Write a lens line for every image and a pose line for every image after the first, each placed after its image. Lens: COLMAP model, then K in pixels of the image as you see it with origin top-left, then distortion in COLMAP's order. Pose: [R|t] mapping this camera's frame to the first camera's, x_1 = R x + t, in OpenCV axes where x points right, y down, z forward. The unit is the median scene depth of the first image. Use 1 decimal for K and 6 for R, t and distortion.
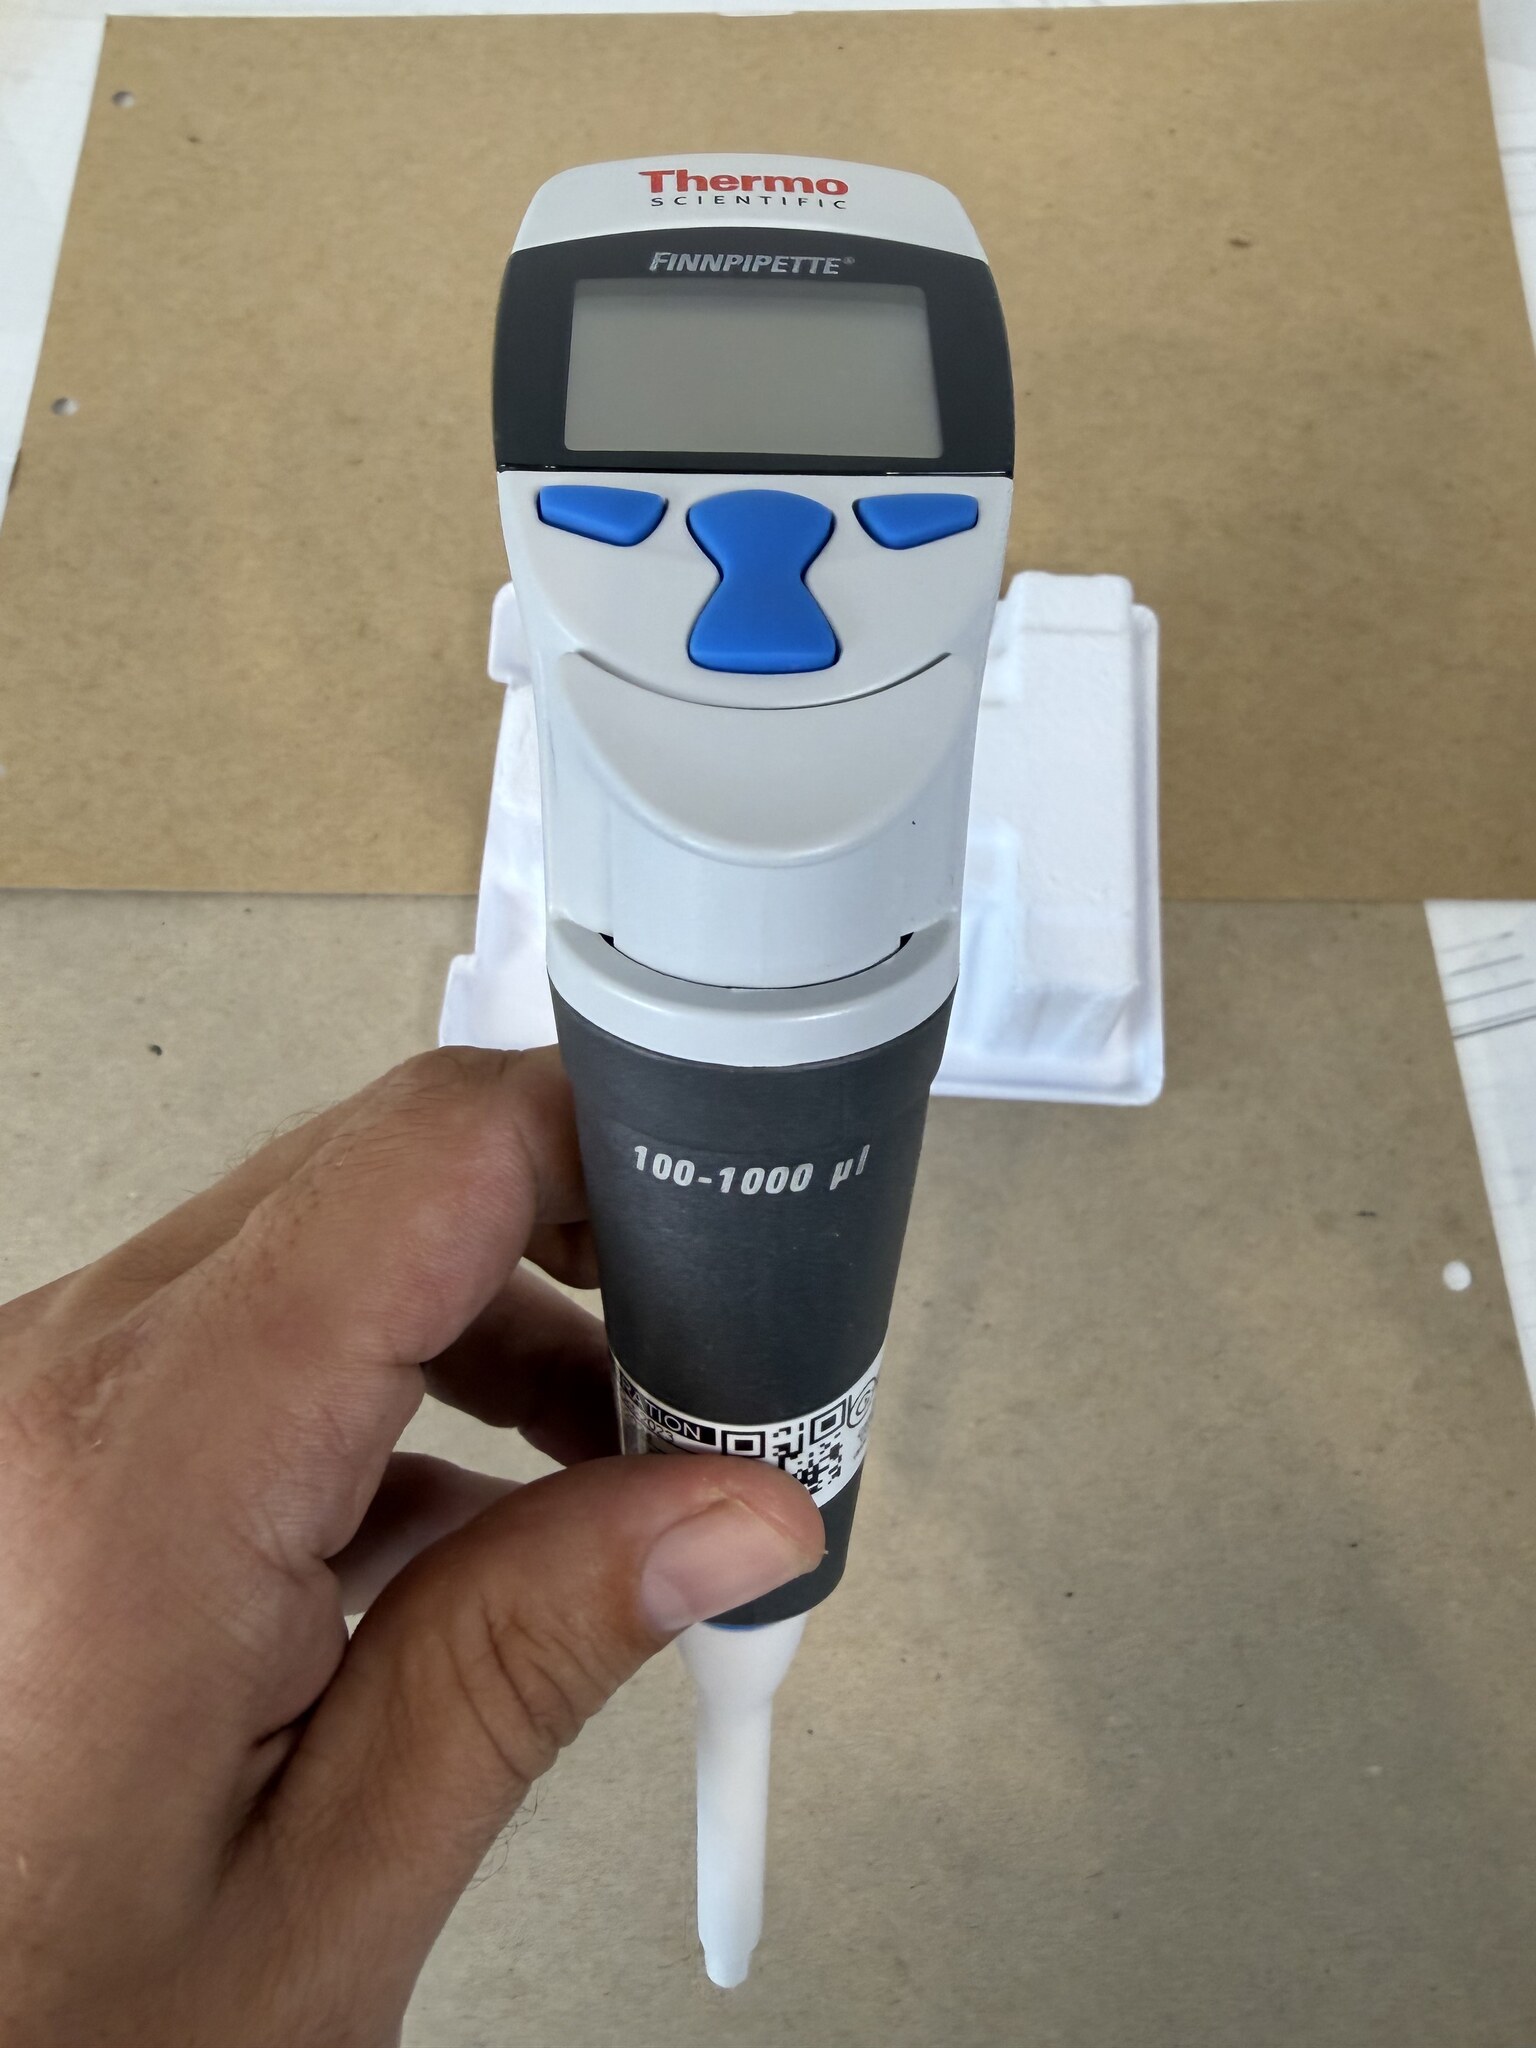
lens RADIAL K [[1463.2, 0, 757.5], [0, 1463.2, 924.6], [0, 0, 1]] dist [-0.000321, 0.011142]
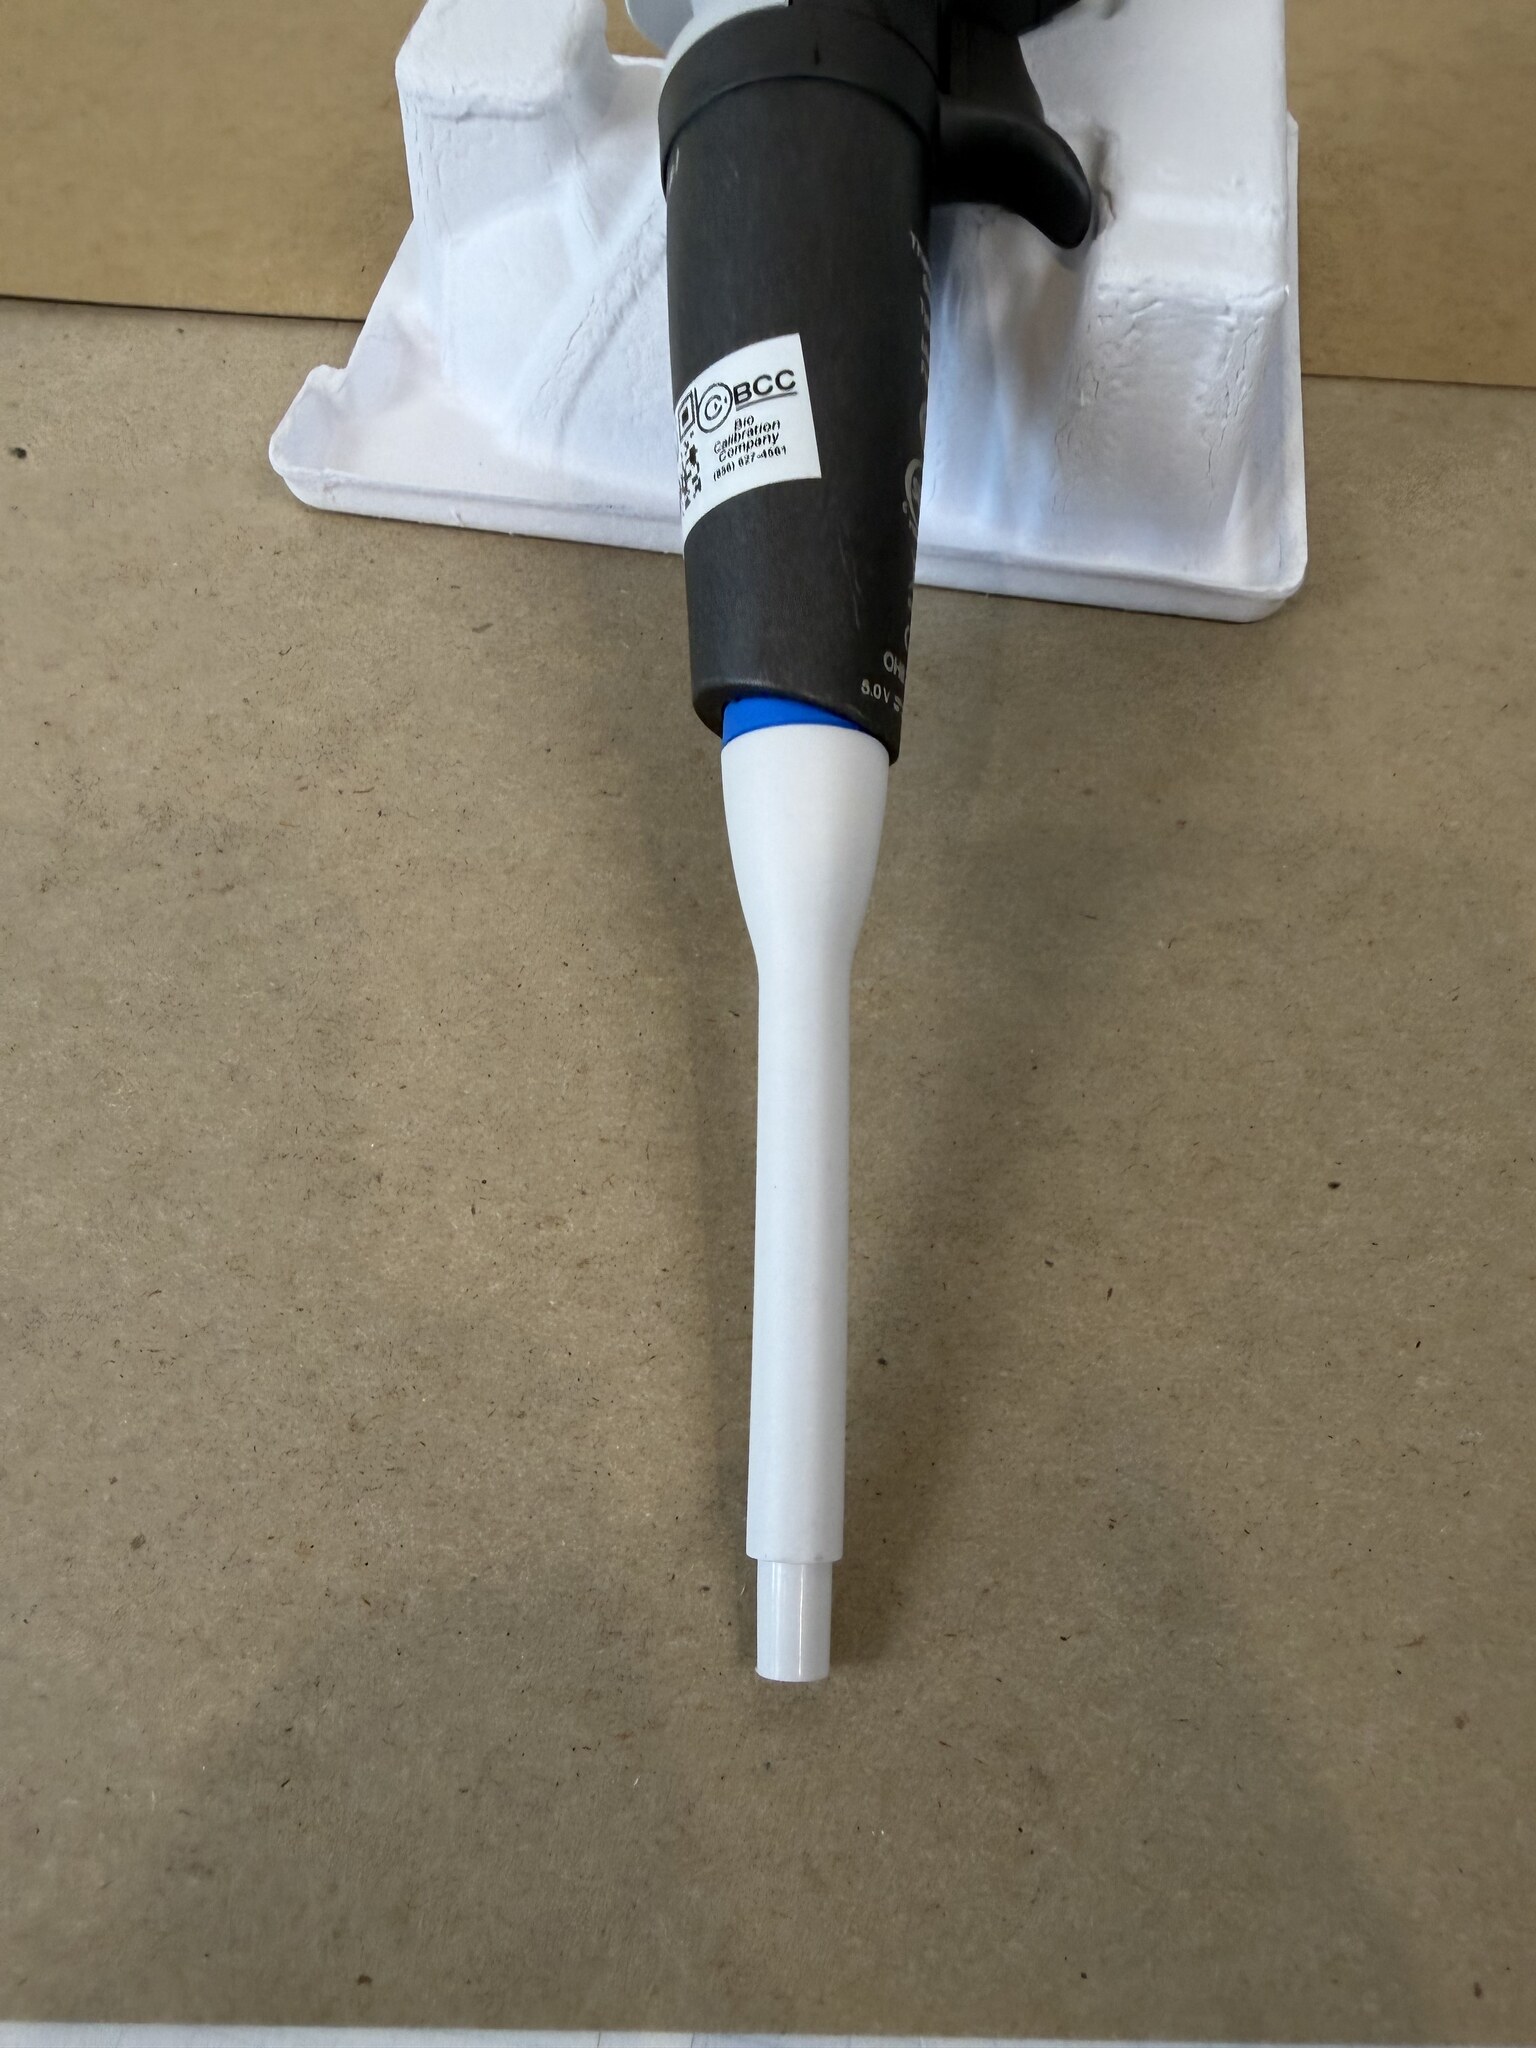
lens RADIAL K [[1463.2, 0, 766.1], [0, 1463.2, 913.1], [0, 0, 1]] dist [-0.000321, 0.011142]
pose [[0.996780, 0.076048, -0.025410, -0.007233], [-0.079912, 0.968150, -0.237274, 0.491389], [0.006557, 0.238540, 0.971110, 0.387625]]
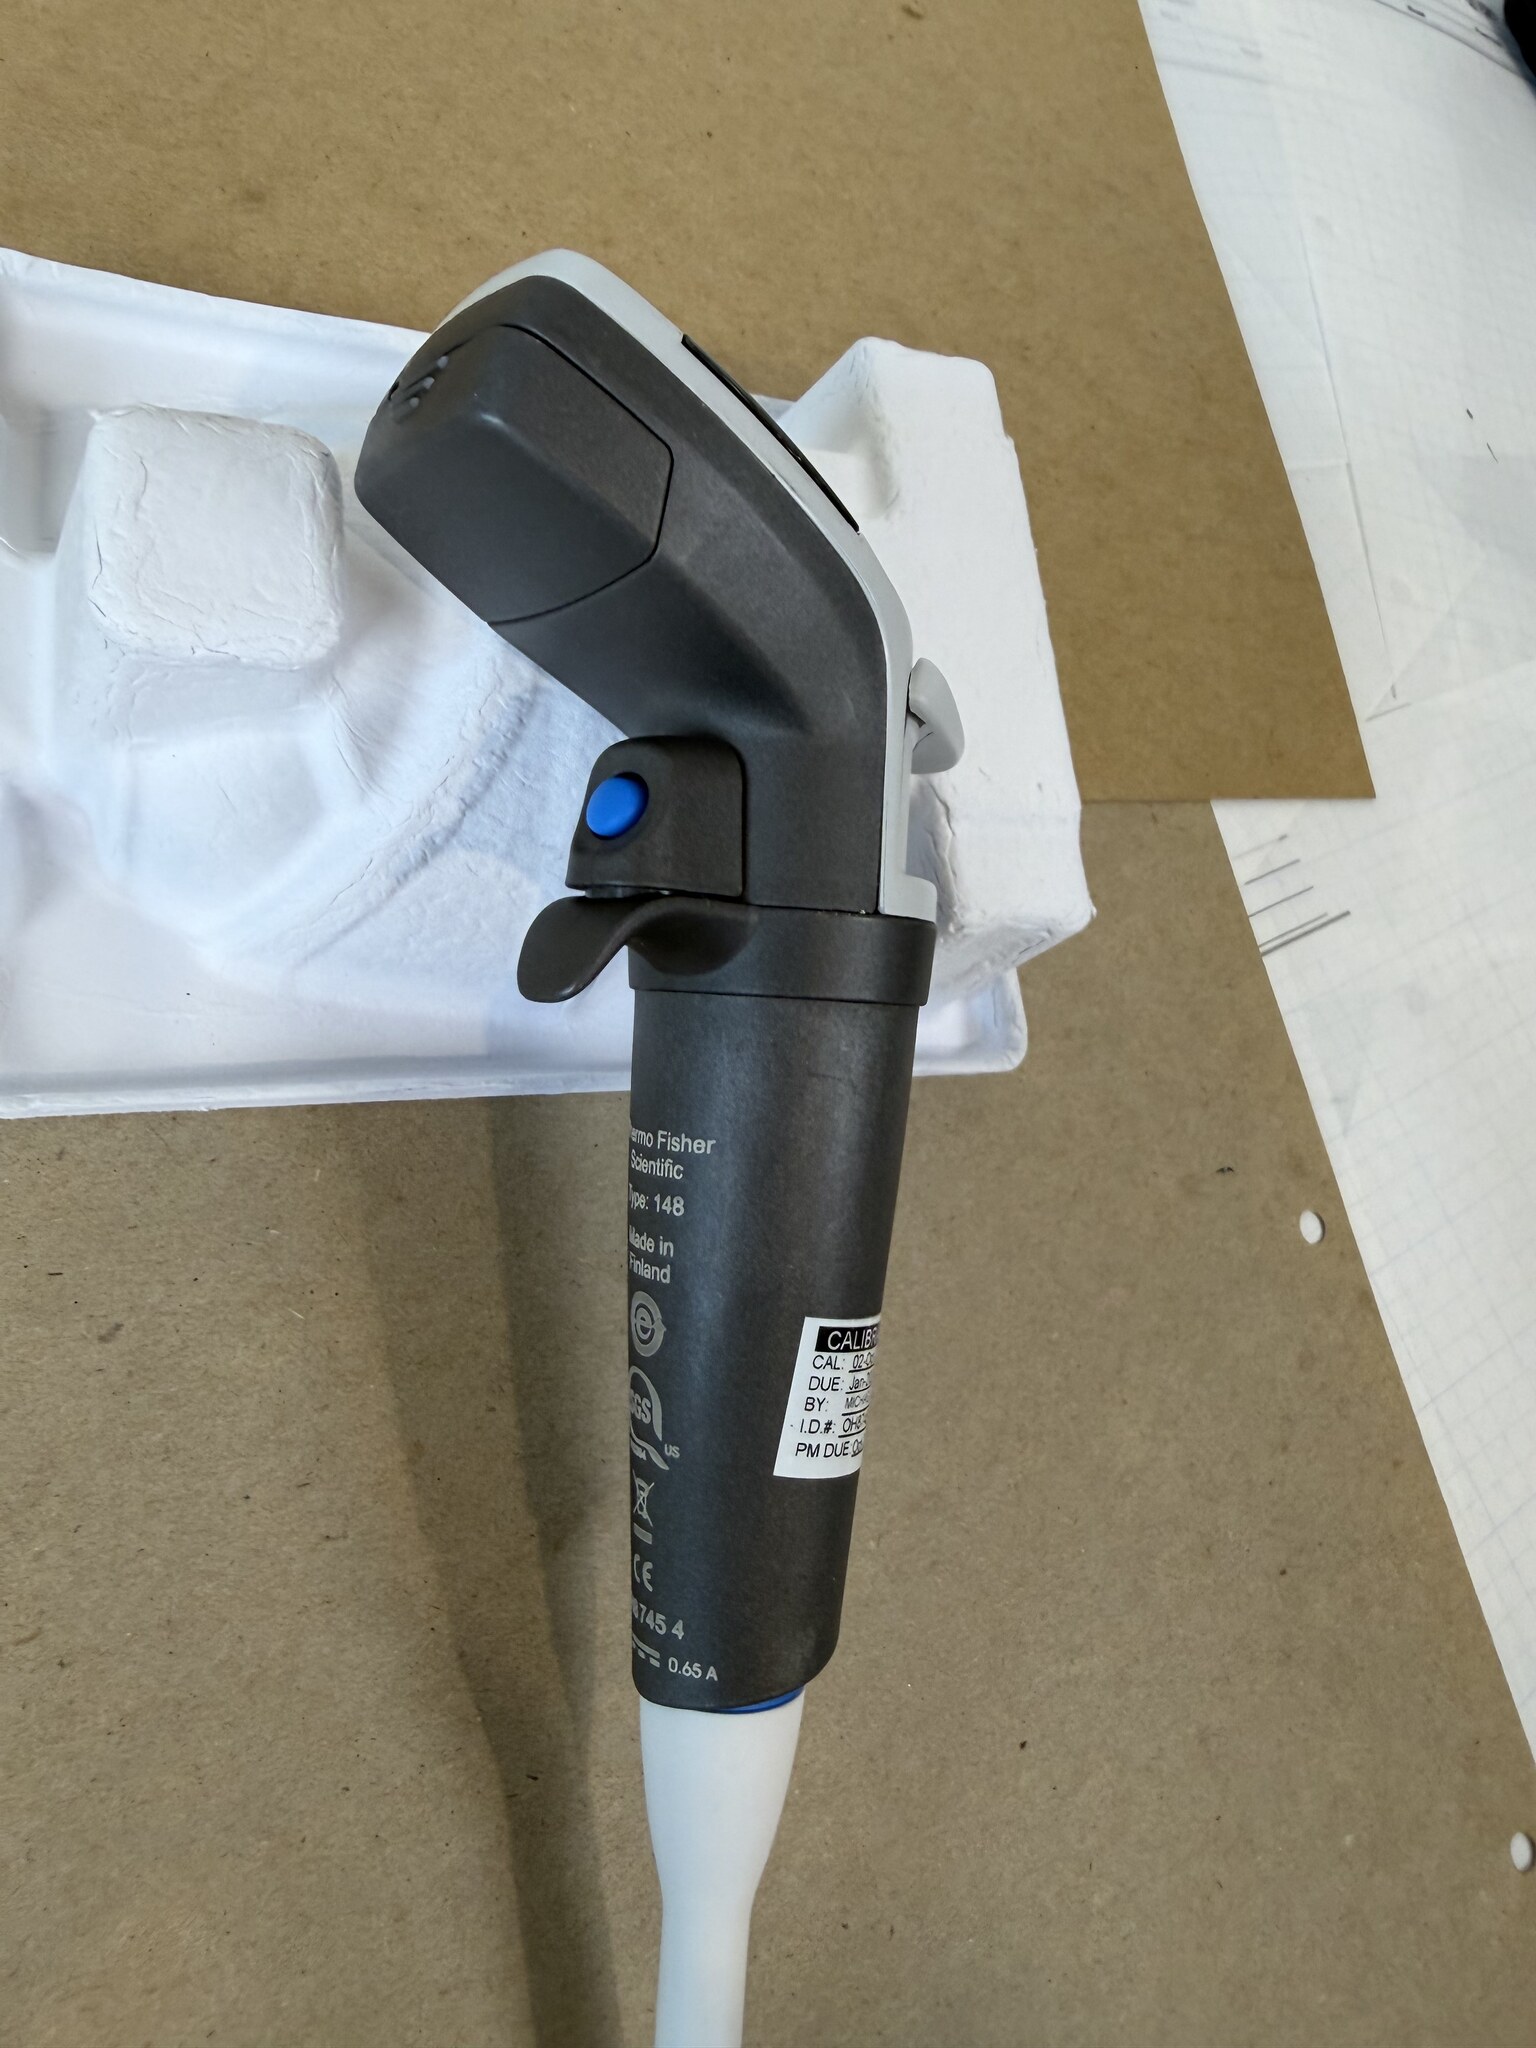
lens RADIAL K [[1463.2, 0, 751.7], [0, 1463.2, 923.7], [0, 0, 1]] dist [-0.000321, 0.011142]
pose [[0.868061, -0.049529, 0.493981, -0.235866], [0.036350, 0.998681, 0.036257, 0.017020], [-0.495125, -0.013517, 0.868717, 0.422795]]
